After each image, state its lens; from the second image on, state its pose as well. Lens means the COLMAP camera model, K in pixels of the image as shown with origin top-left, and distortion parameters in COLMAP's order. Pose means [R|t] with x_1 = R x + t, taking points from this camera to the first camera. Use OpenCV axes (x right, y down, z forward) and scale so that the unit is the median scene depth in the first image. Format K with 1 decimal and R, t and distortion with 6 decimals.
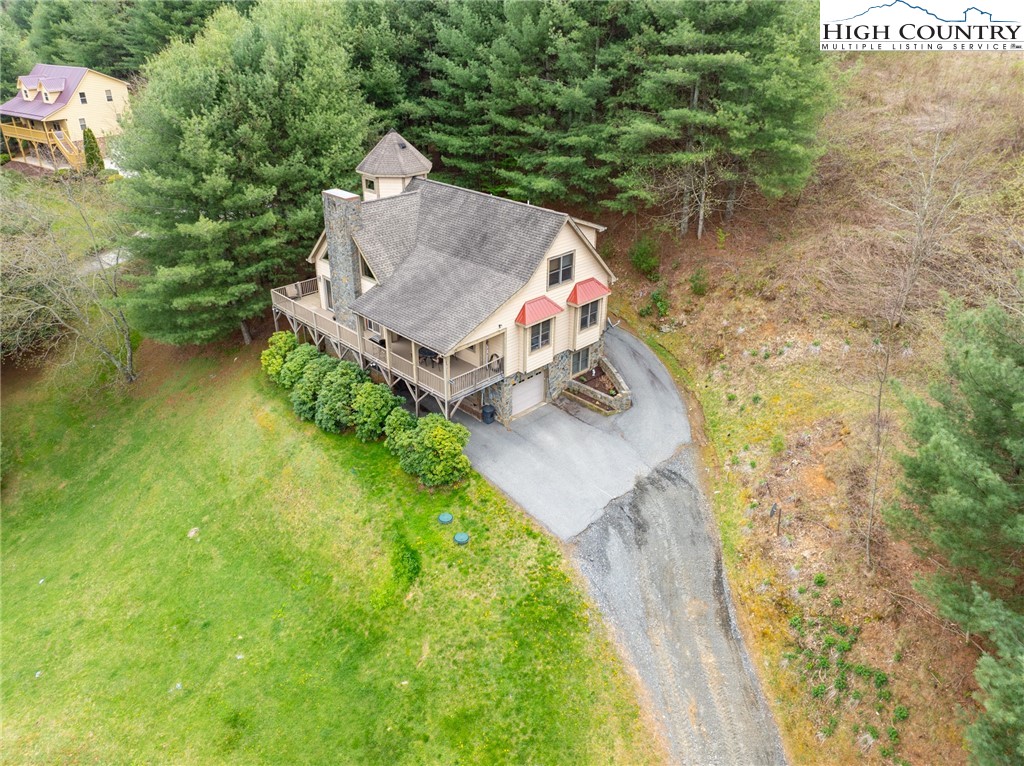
lens RADIAL K [[711.1, 0, 484.4], [0, 711.1, 386.6], [0, 0, 1]] dist [-0.030870, -0.003658]
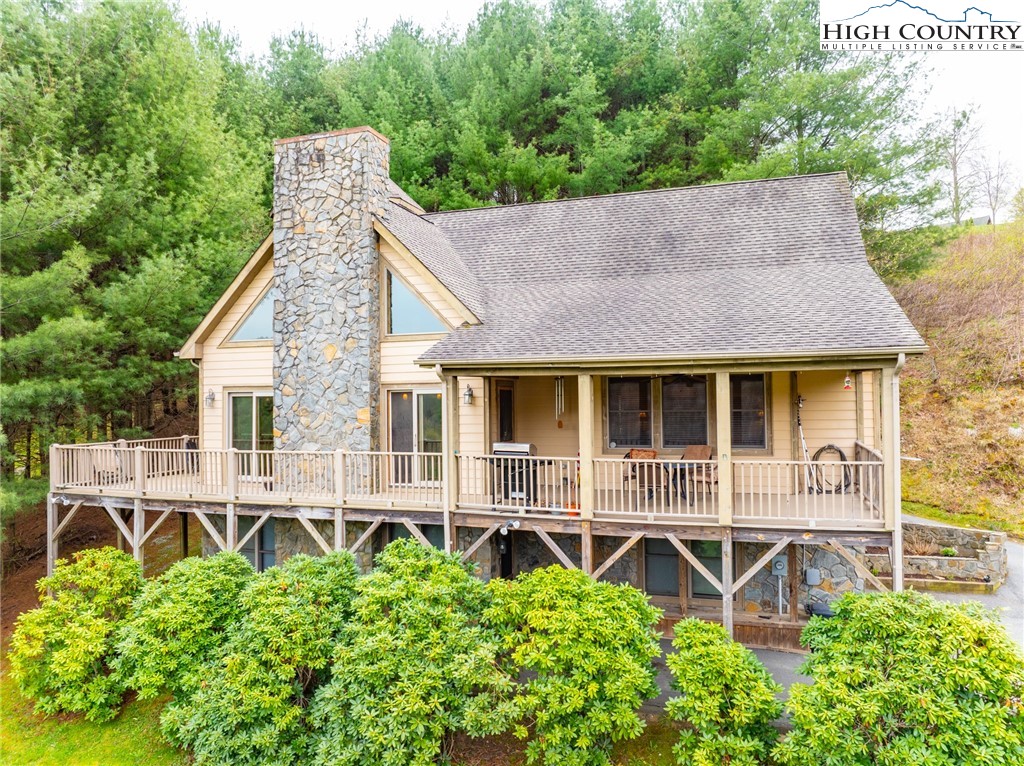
lens RADIAL K [[711.1, 0, 484.4], [0, 711.1, 386.6], [0, 0, 1]] dist [-0.030870, -0.003658]
pose [[0.891139, 0.003126, 0.453720, -0.322534], [0.225741, 0.864376, -0.449328, 0.056577], [-0.393590, 0.502837, 0.769573, 0.754499]]
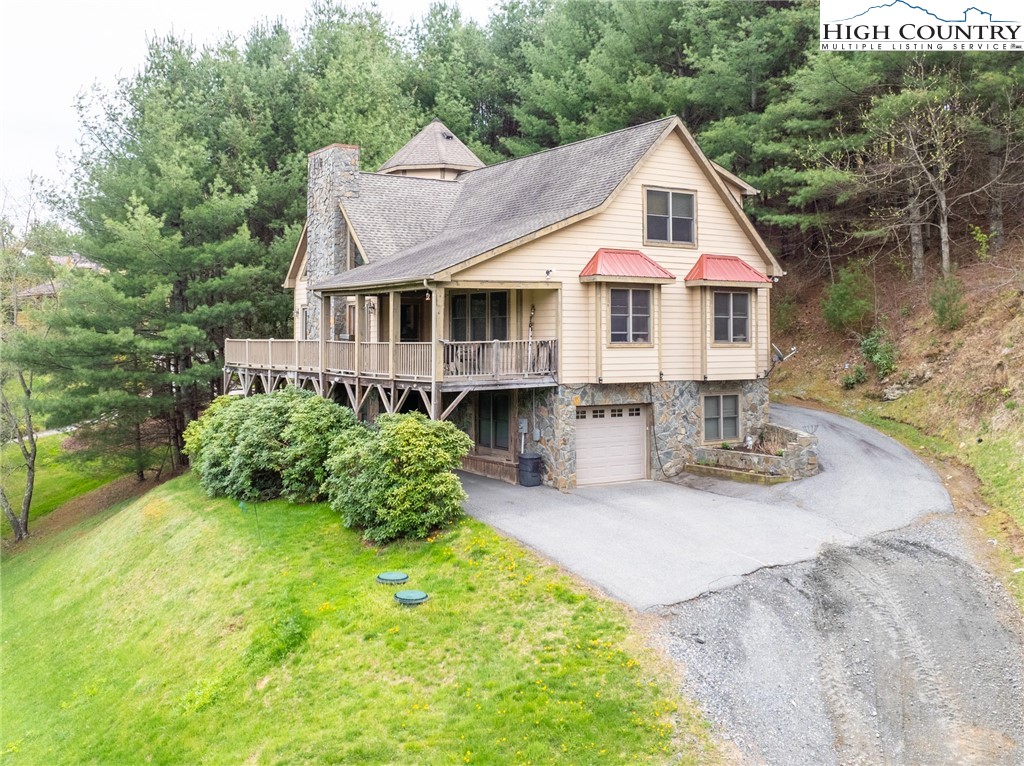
lens RADIAL K [[1001.3, 0, 456.9], [0, 1001.3, 341.3], [0, 0, 1]] dist [-0.029607, -0.026299]
pose [[0.975772, 0.003698, -0.218761, 0.116697], [-0.108426, 0.876620, -0.468809, 0.316297], [0.190036, 0.481170, 0.855782, 0.330872]]
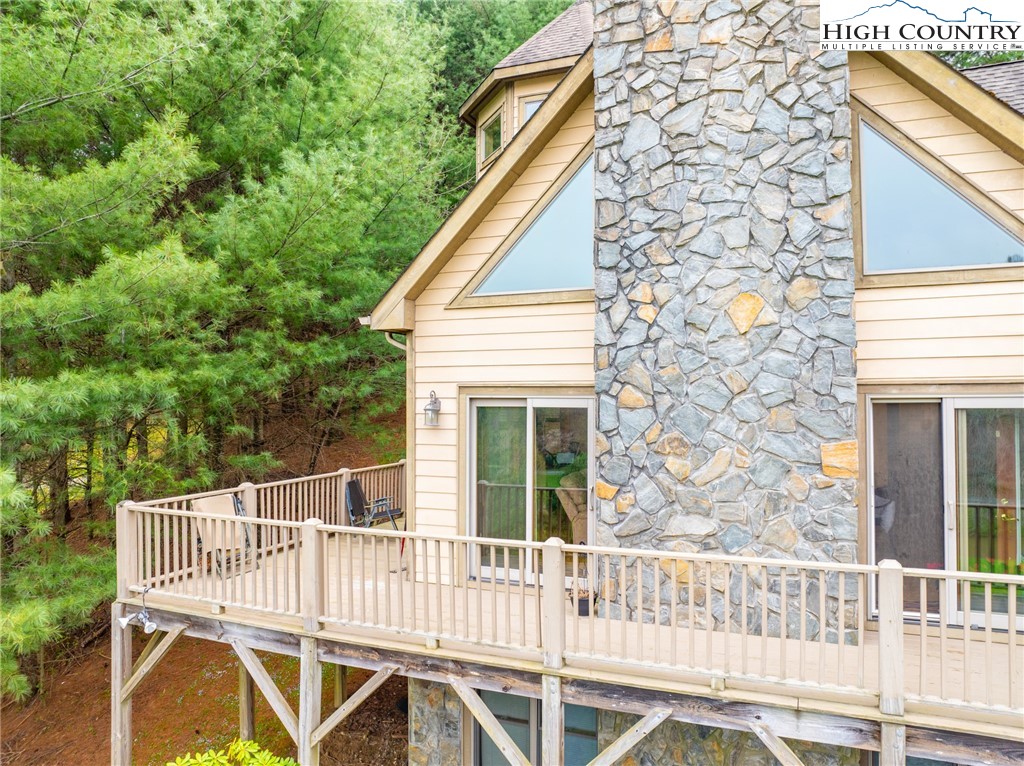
lens RADIAL K [[743.8, 0, 512.0], [0, 743.8, 383.0], [0, 0, 1]] dist [-0.035479, -0.001337]
pose [[0.916910, 0.010942, 0.398944, -0.344353], [0.191370, 0.865151, -0.463564, -0.073091], [-0.350219, 0.501392, 0.791172, 0.975940]]
